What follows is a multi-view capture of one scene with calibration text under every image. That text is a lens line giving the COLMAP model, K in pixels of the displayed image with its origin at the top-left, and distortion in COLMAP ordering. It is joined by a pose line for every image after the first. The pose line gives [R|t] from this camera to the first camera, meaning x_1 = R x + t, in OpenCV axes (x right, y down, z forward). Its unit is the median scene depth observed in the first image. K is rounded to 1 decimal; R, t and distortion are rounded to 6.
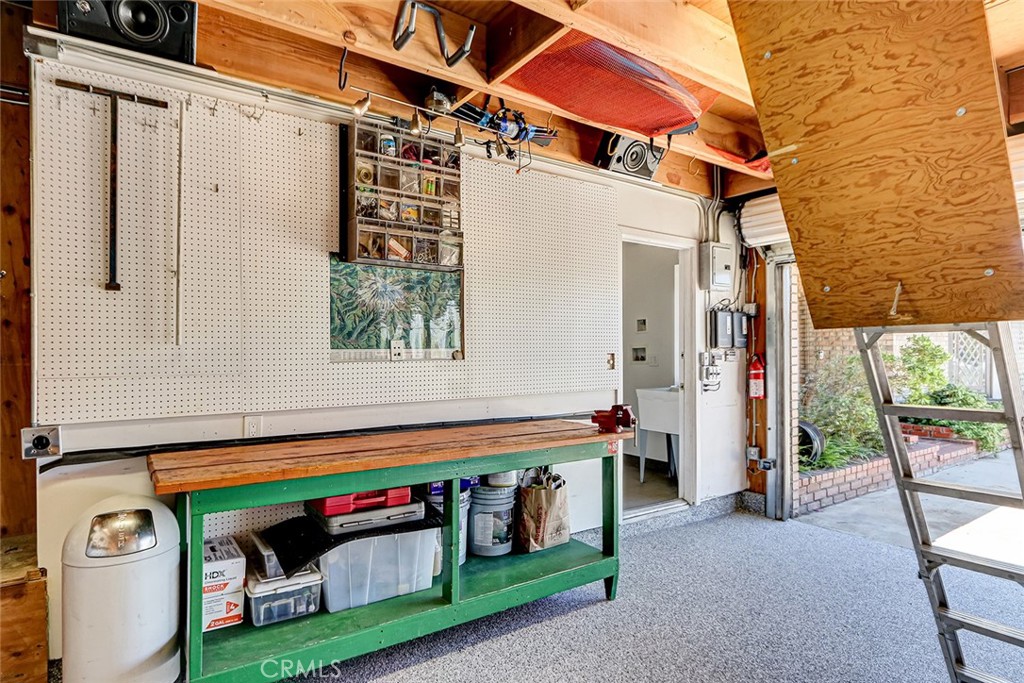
lens RADIAL K [[558.0, 0, 506.5], [0, 558.0, 346.4], [0, 0, 1]] dist [0.003054, 0.000237]
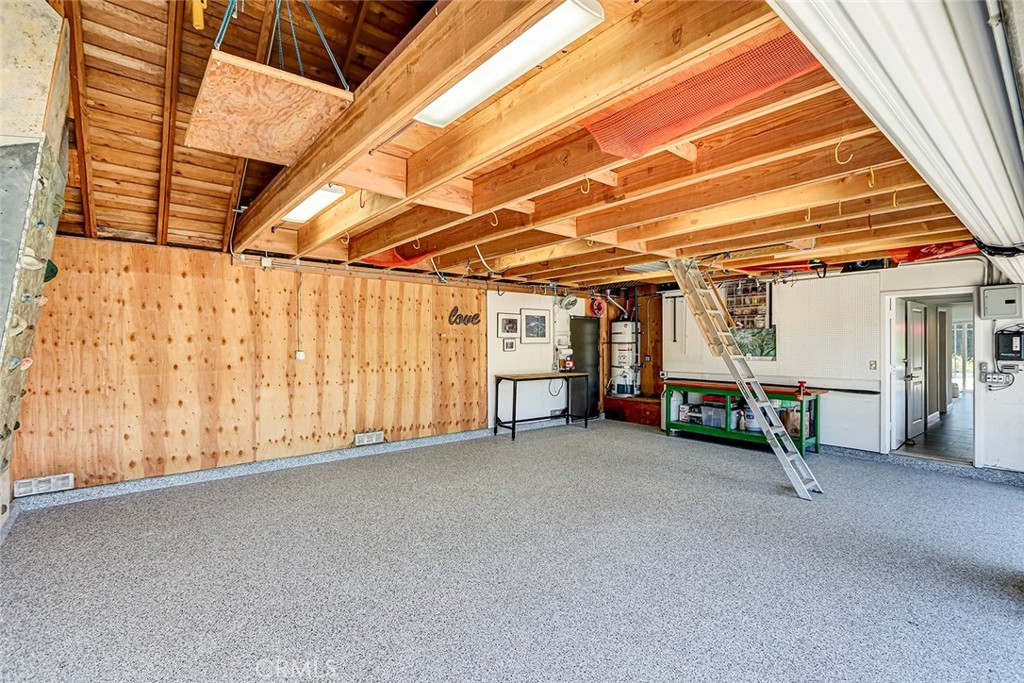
lens RADIAL K [[473.2, 0, 504.6], [0, 473.2, 342.1], [0, 0, 1]] dist [-0.004300, -0.000081]
pose [[0.091872, 0.003340, -0.995765, 2.289746], [0.018653, 0.999813, 0.005075, -0.114640], [0.995596, -0.019041, 0.091792, -0.542595]]
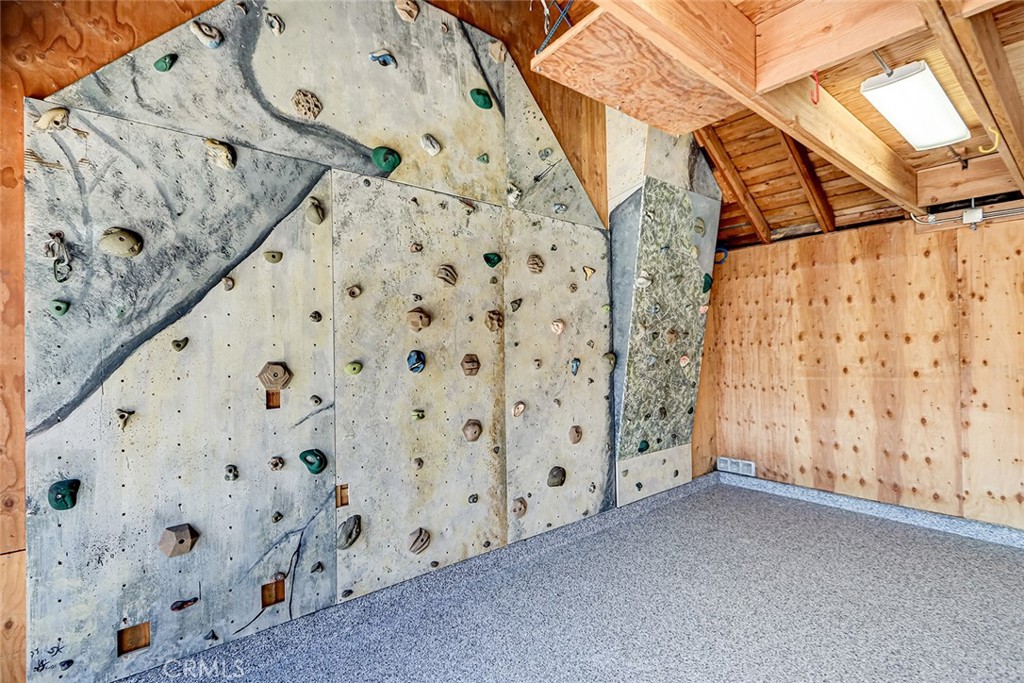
lens RADIAL K [[473.2, 0, 510.9], [0, 473.2, 342.9], [0, 0, 1]] dist [-0.004300, -0.000081]
pose [[-0.997466, 0.020282, -0.068187, 1.595190], [0.022085, 0.999423, -0.025794, -0.107441], [0.067625, -0.027234, -0.997339, -0.176221]]
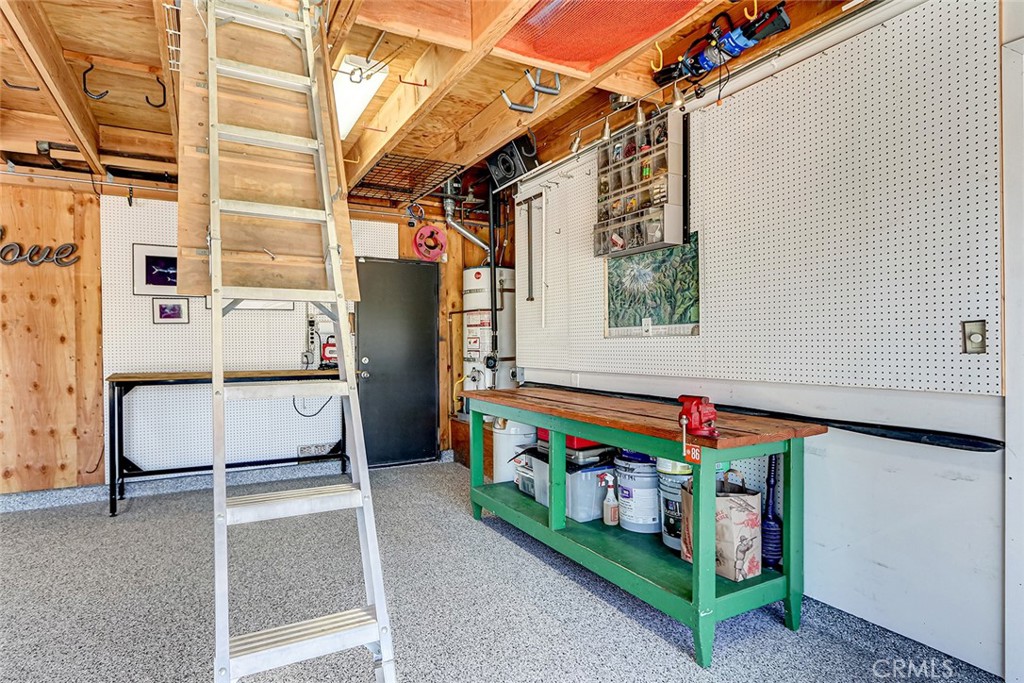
lens RADIAL K [[558.0, 0, 509.2], [0, 558.0, 341.8], [0, 0, 1]] dist [0.003054, 0.000237]
pose [[-0.099362, 0.007040, -0.995026, 0.982267], [0.025881, 0.999655, 0.004489, 0.025236], [0.994715, -0.025306, -0.099510, 0.881084]]
